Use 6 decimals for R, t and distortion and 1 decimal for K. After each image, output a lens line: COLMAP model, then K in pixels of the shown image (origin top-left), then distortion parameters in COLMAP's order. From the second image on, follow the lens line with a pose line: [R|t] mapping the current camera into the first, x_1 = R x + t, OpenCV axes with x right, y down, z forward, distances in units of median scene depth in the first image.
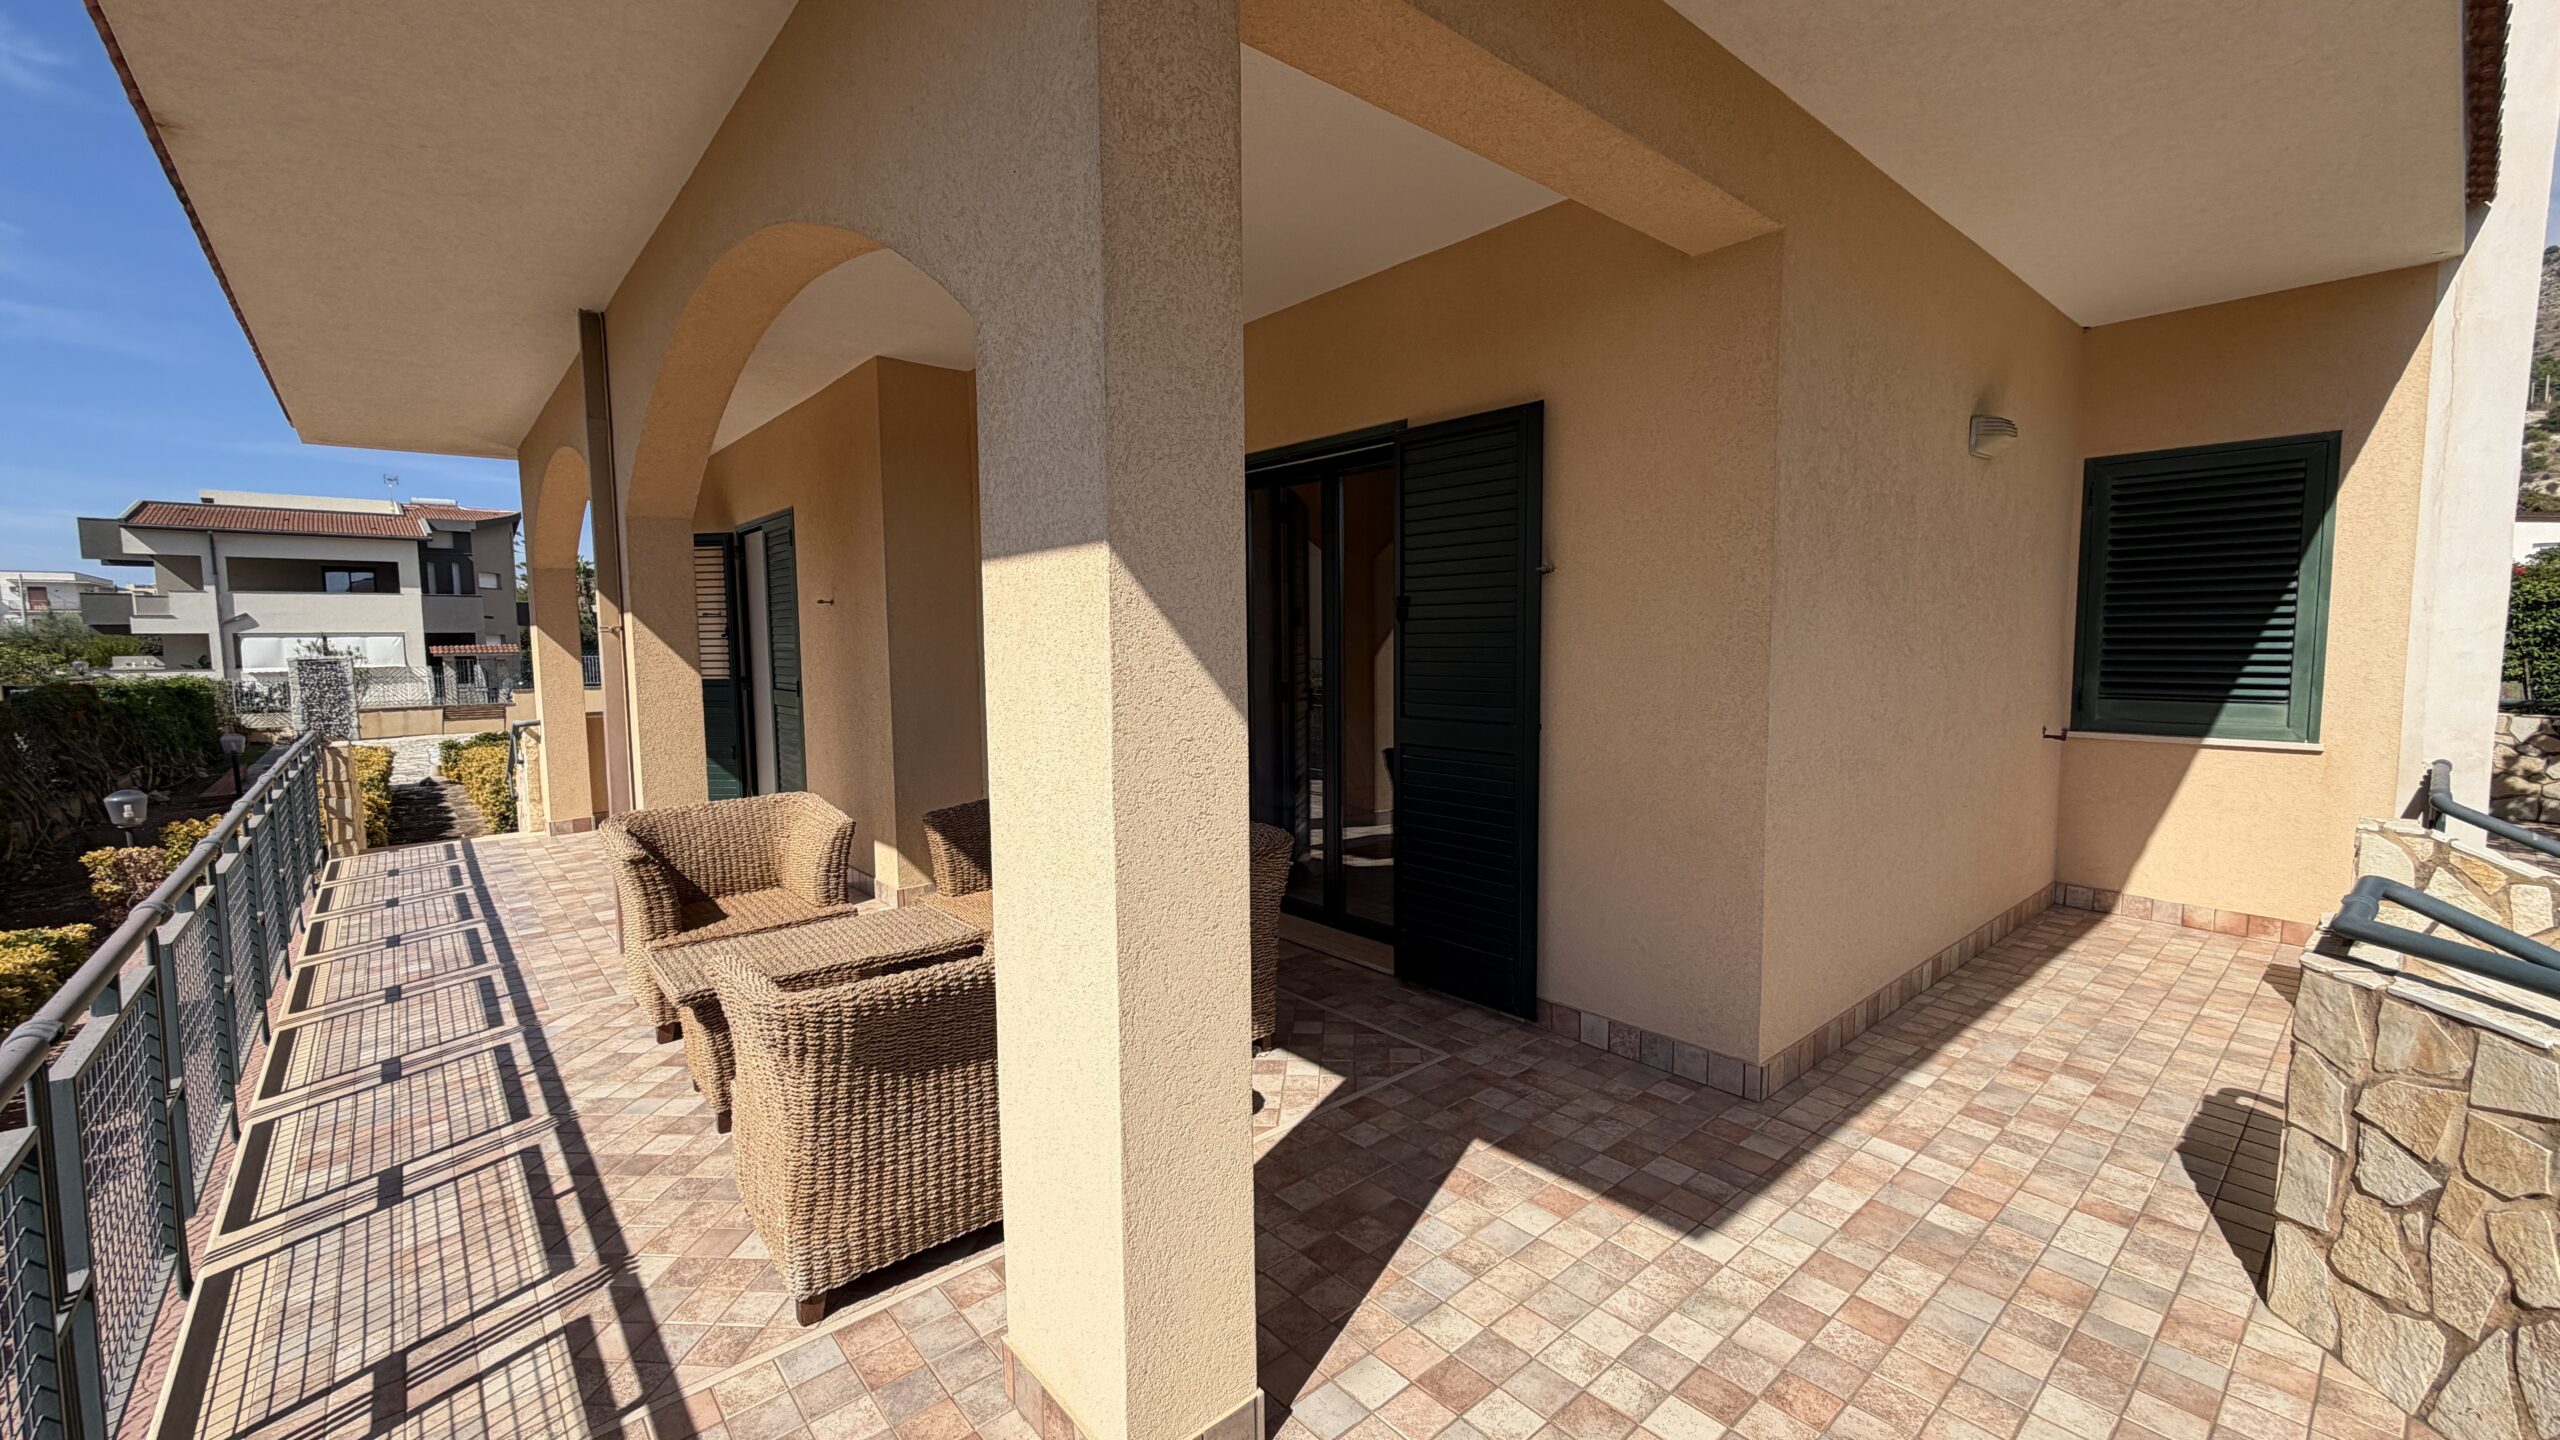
lens RADIAL K [[1024.3, 0, 1282.5], [0, 1024.3, 710.0], [0, 0, 1]] dist [0.003700, -0.000634]
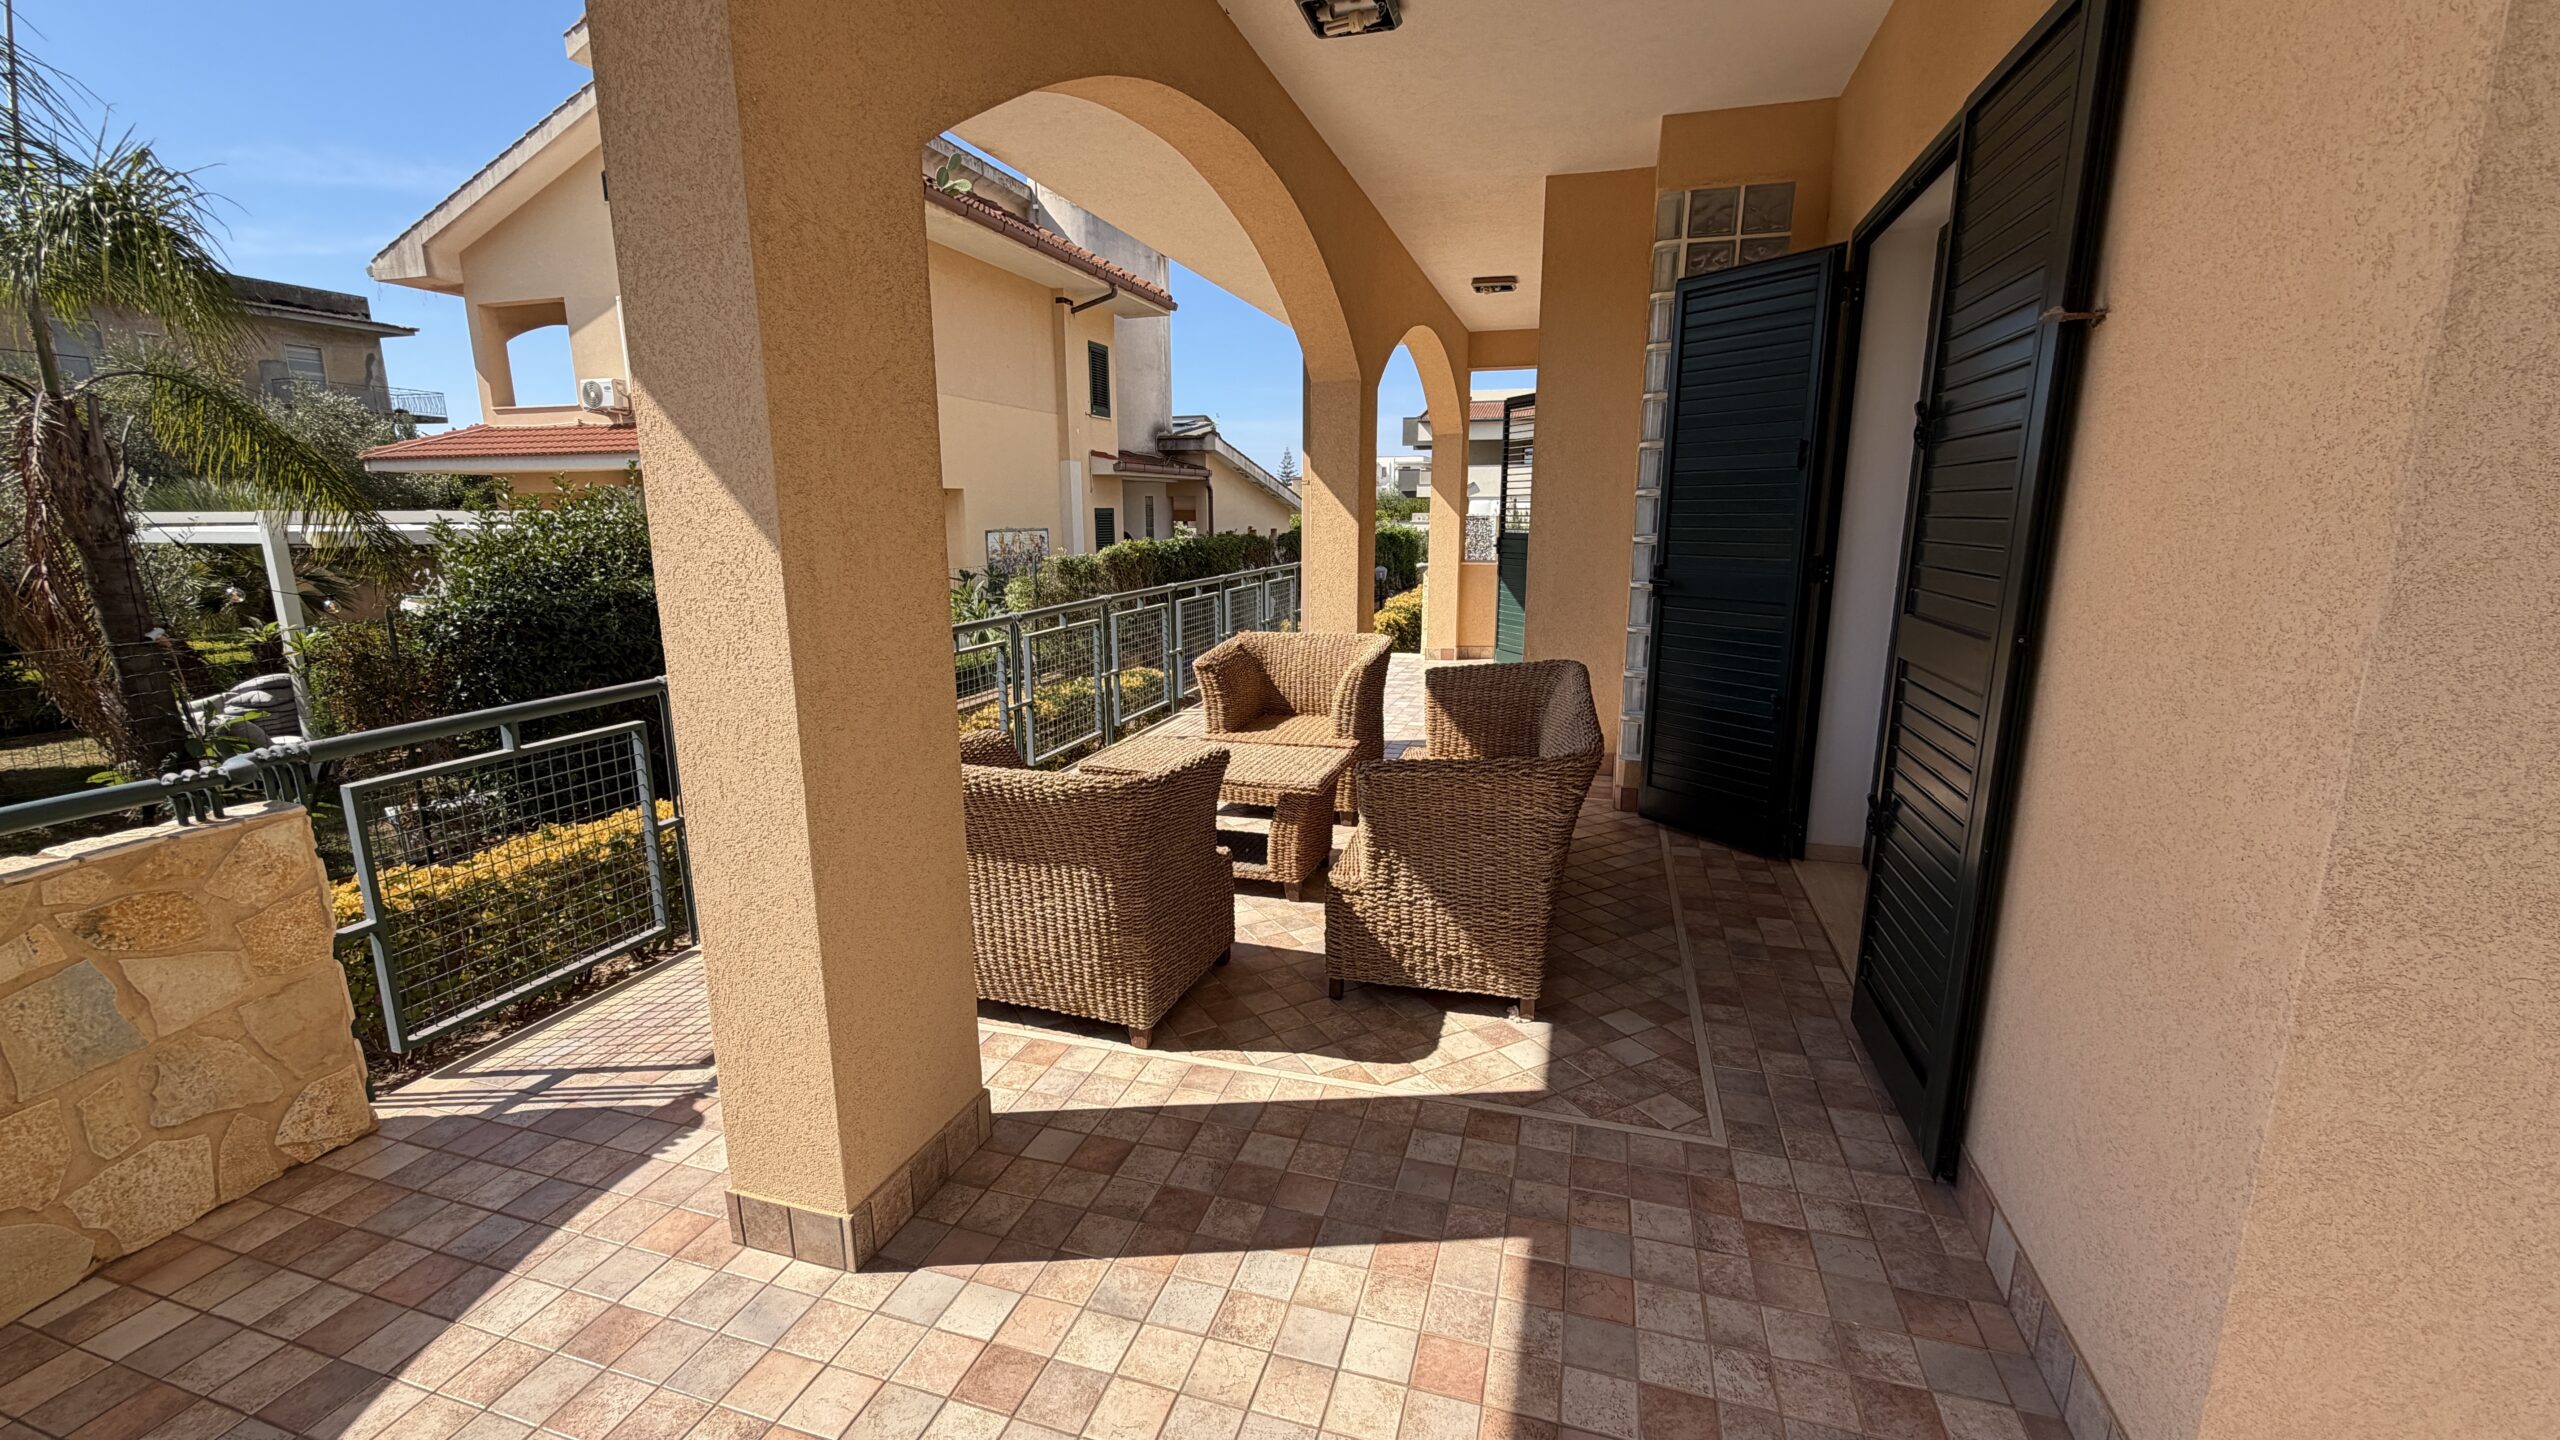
lens RADIAL K [[1024.3, 0, 1265.6], [0, 1024.3, 713.3], [0, 0, 1]] dist [0.003700, -0.000634]
pose [[0.518121, 0.175332, -0.837144, 0.812511], [-0.062930, 0.983925, 0.167126, -0.021755], [0.852989, -0.033910, 0.520826, 0.710688]]
